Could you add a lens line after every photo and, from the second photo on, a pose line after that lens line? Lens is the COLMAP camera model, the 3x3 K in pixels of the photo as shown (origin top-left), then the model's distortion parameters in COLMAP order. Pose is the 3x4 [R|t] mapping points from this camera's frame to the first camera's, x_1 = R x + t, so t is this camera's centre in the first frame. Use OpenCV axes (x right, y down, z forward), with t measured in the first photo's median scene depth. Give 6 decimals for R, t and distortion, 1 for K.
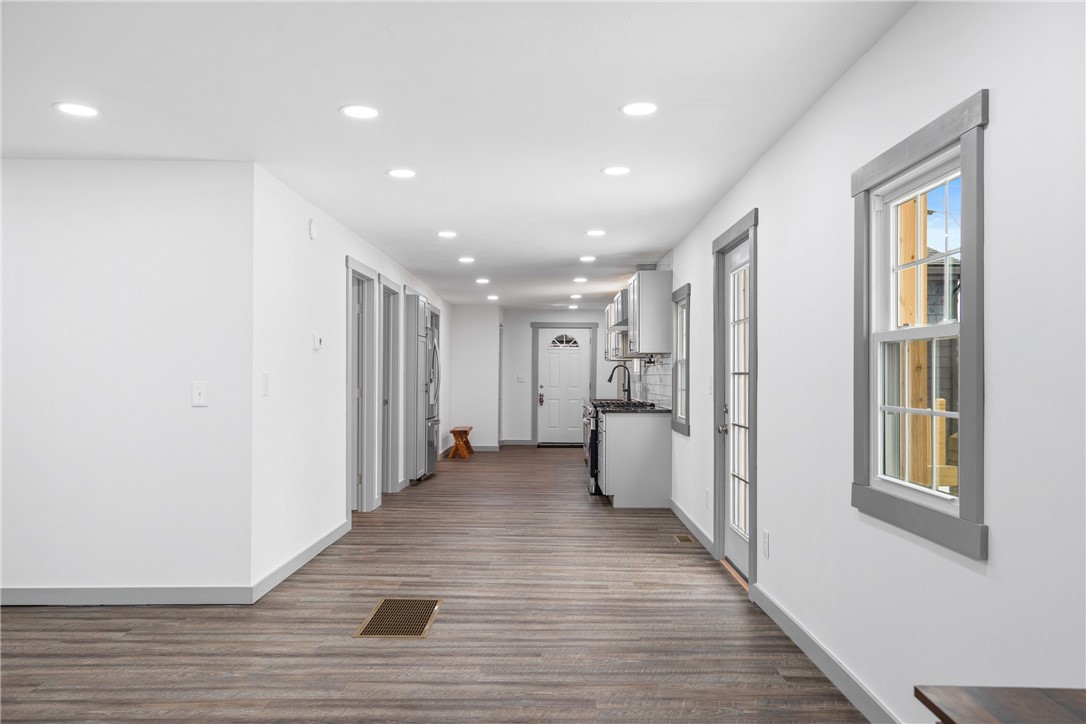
lens RADIAL K [[815.5, 0, 528.4], [0, 815.5, 370.9], [0, 0, 1]] dist [0.012260, 0.003512]
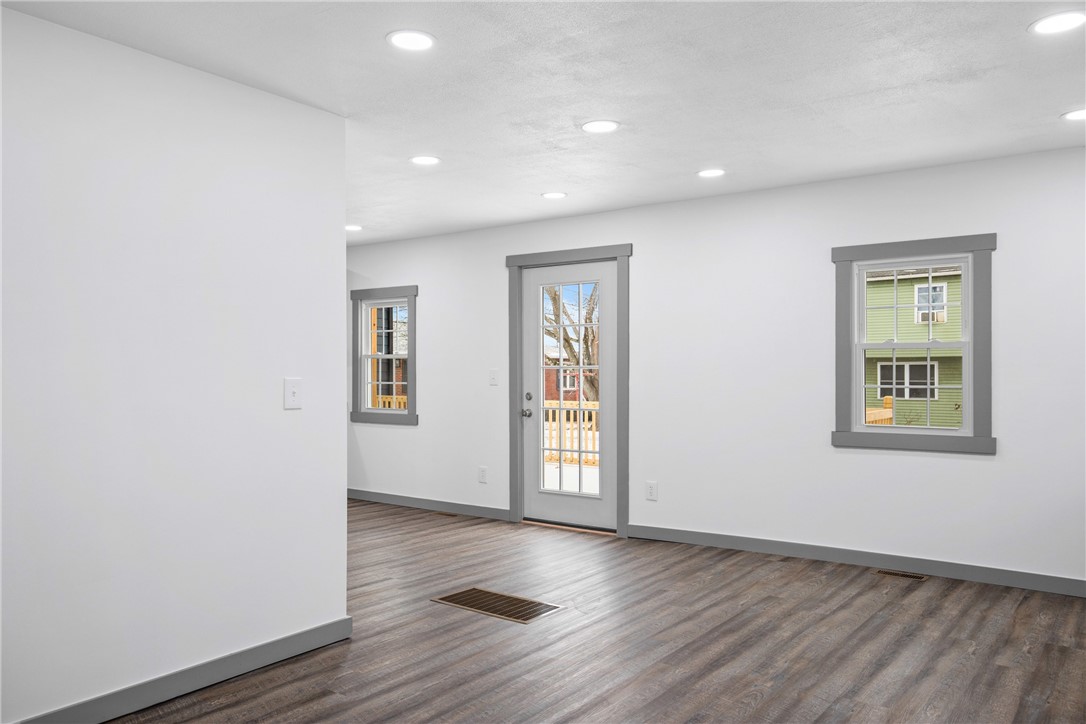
lens RADIAL K [[815.5, 0, 528.4], [0, 815.5, 370.9], [0, 0, 1]] dist [0.012260, 0.003512]
pose [[0.592411, -0.002713, 0.805631, -1.015699], [-0.001324, 0.999990, 0.004341, 0.003173], [-0.805635, -0.003638, 0.592401, 0.381168]]
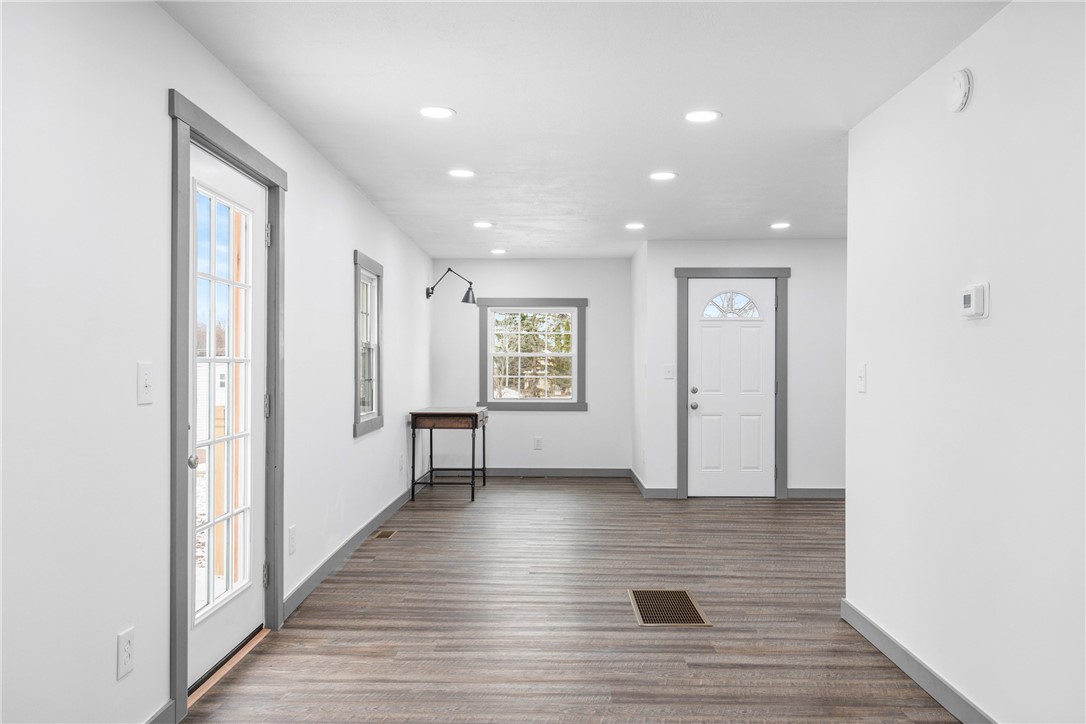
lens RADIAL K [[815.5, 0, 528.4], [0, 815.5, 370.9], [0, 0, 1]] dist [0.012260, 0.003512]
pose [[-0.999981, -0.005934, 0.001856, 0.014803], [-0.005930, 0.999979, 0.002609, 0.010153], [-0.001871, 0.002597, -0.999995, 2.120864]]
